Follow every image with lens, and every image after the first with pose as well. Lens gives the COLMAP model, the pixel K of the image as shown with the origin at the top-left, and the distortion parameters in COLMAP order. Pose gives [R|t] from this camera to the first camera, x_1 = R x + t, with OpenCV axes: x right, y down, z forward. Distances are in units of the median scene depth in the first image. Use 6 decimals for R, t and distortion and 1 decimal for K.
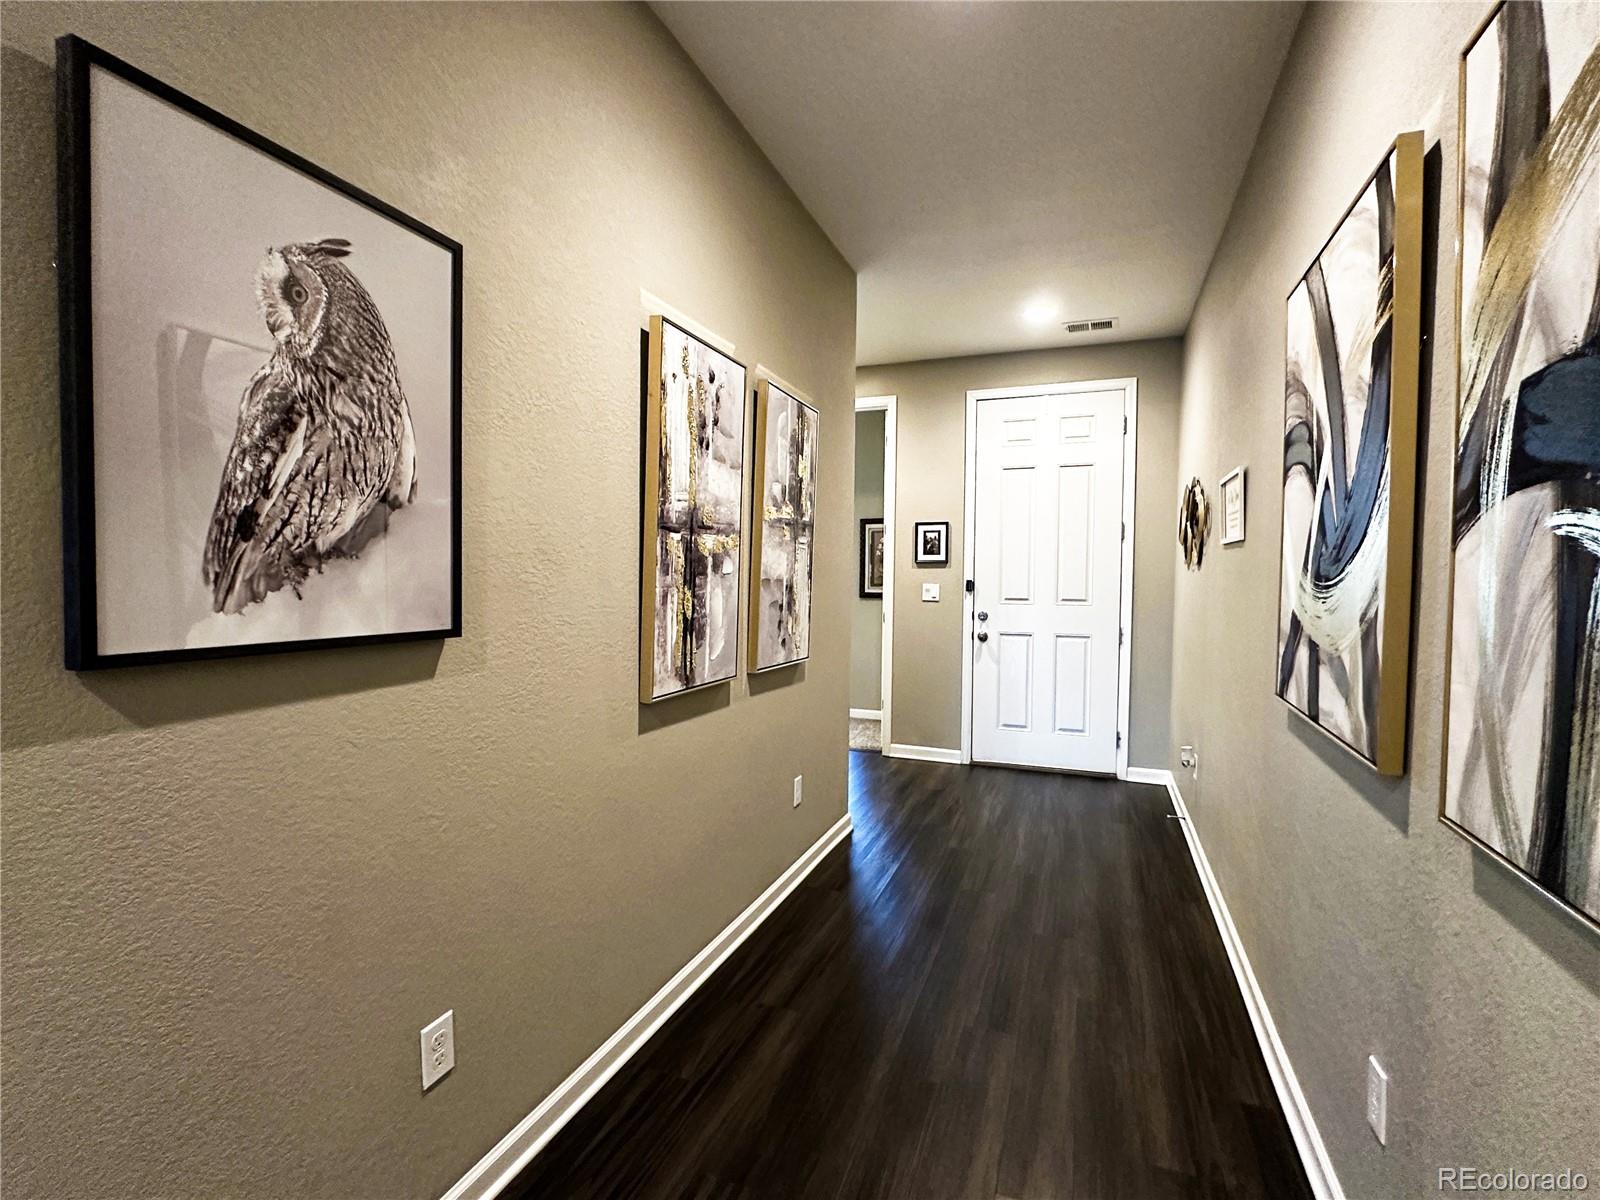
lens RADIAL K [[745.4, 0, 796.1], [0, 745.4, 598.4], [0, 0, 1]] dist [0.000881, 0.000007]
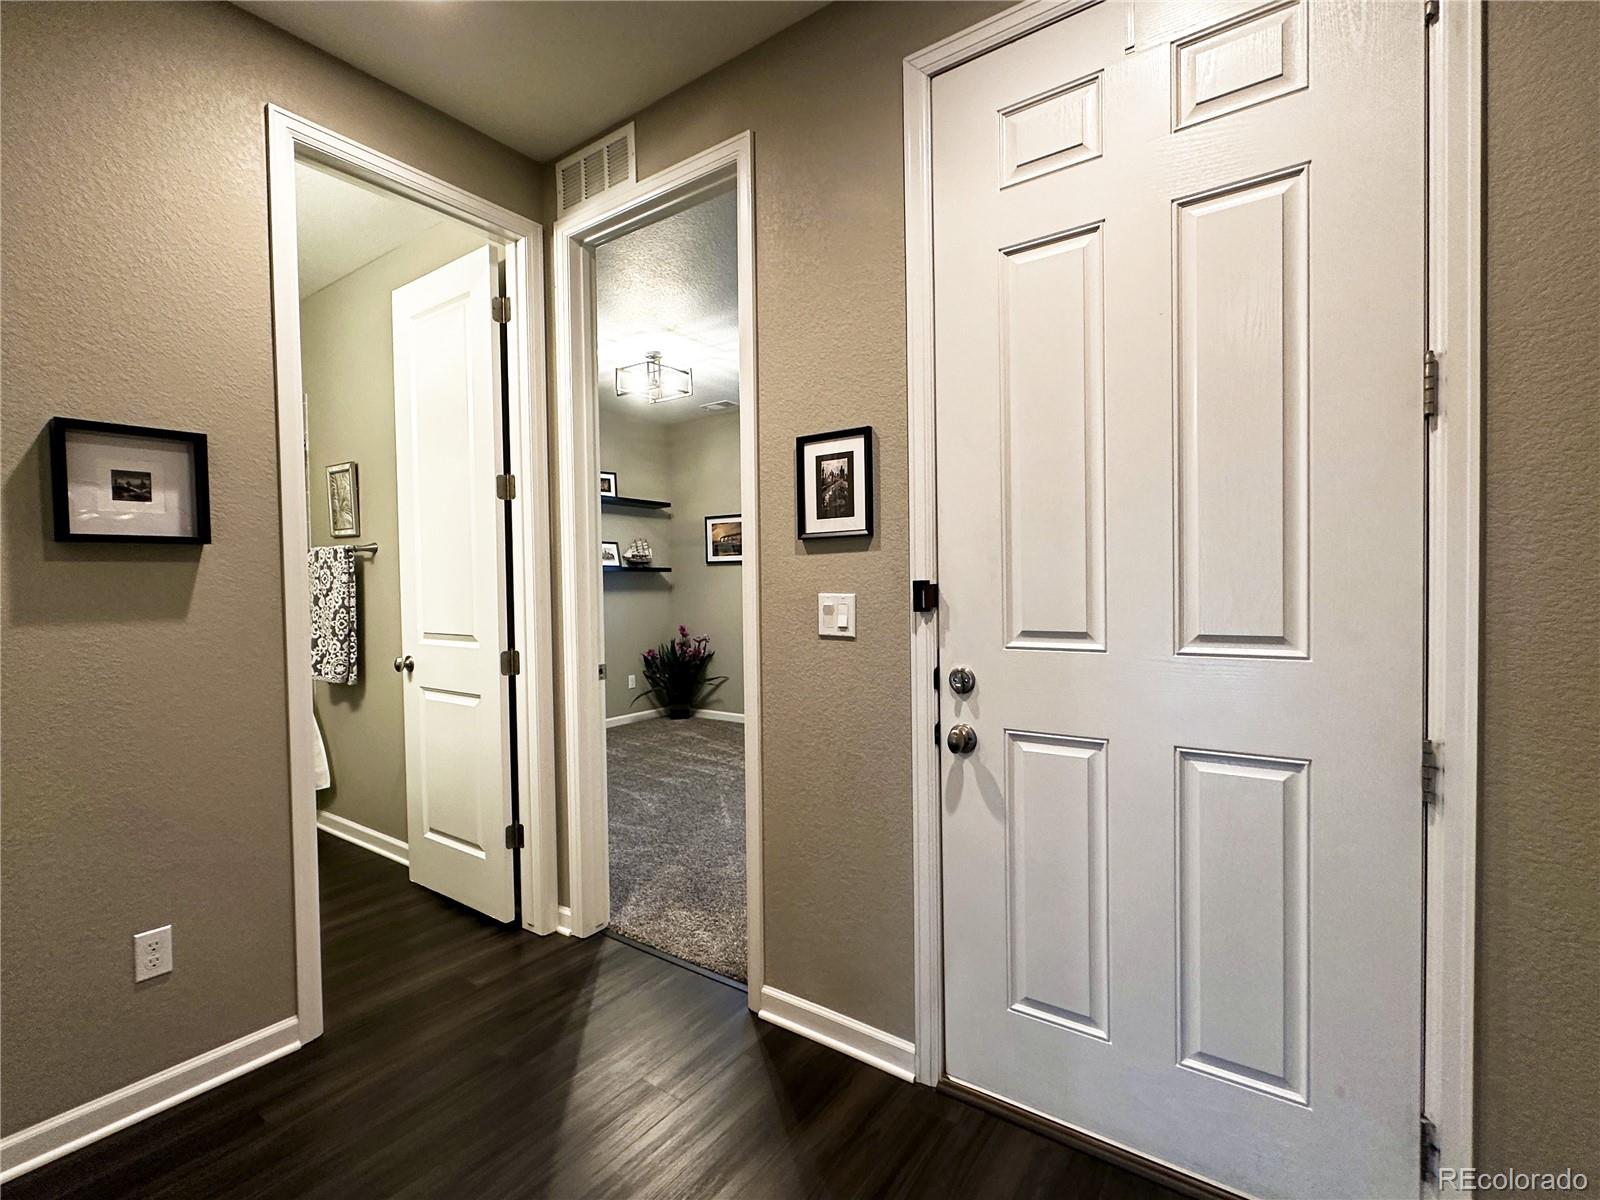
lens RADIAL K [[745.4, 0, 807.2], [0, 745.4, 597.1], [0, 0, 1]] dist [0.000881, 0.000007]
pose [[0.970519, -0.020604, -0.240143, 0.260776], [0.019107, 0.999781, -0.008560, -0.014692], [0.240267, 0.003719, 0.970700, 0.628767]]
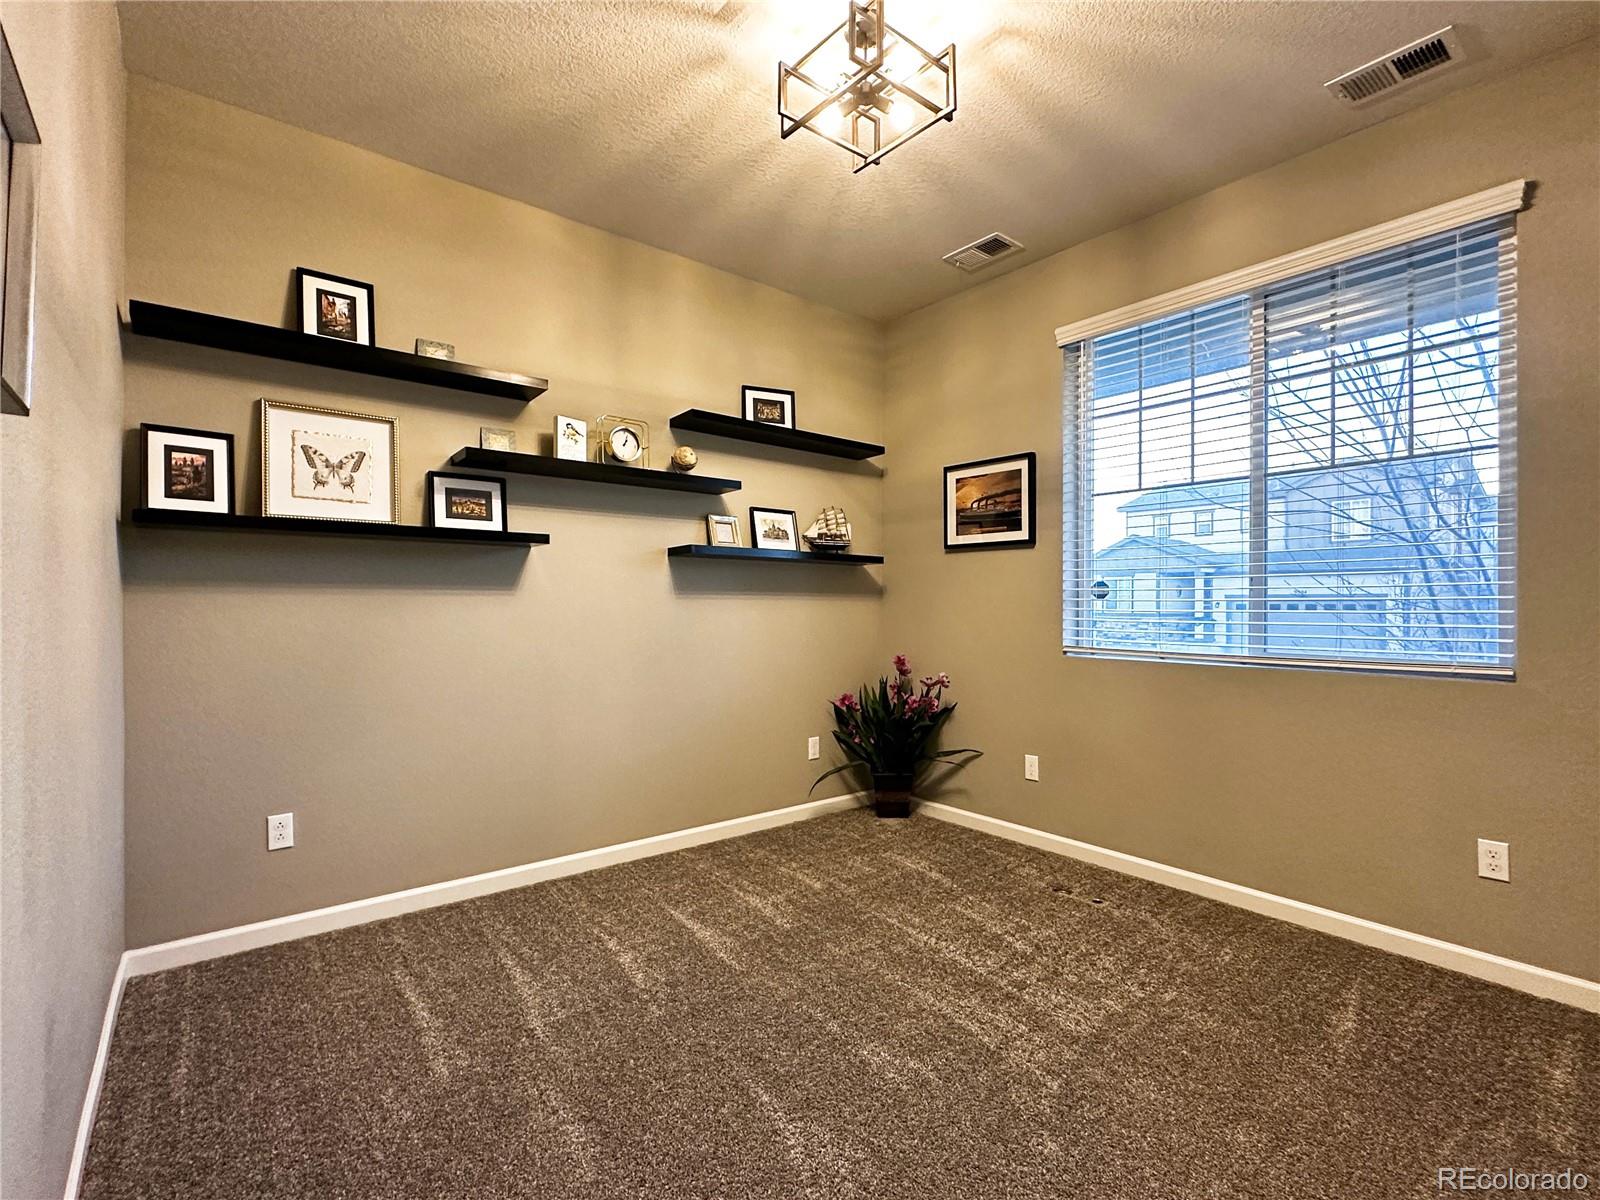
lens RADIAL K [[745.4, 0, 801.6], [0, 745.4, 602.0], [0, 0, 1]] dist [0.000881, 0.000007]
pose [[0.871220, -0.011227, -0.490764, 0.179384], [-0.005673, 0.999441, -0.032935, -0.012911], [0.490860, 0.031478, 0.870670, 0.798514]]
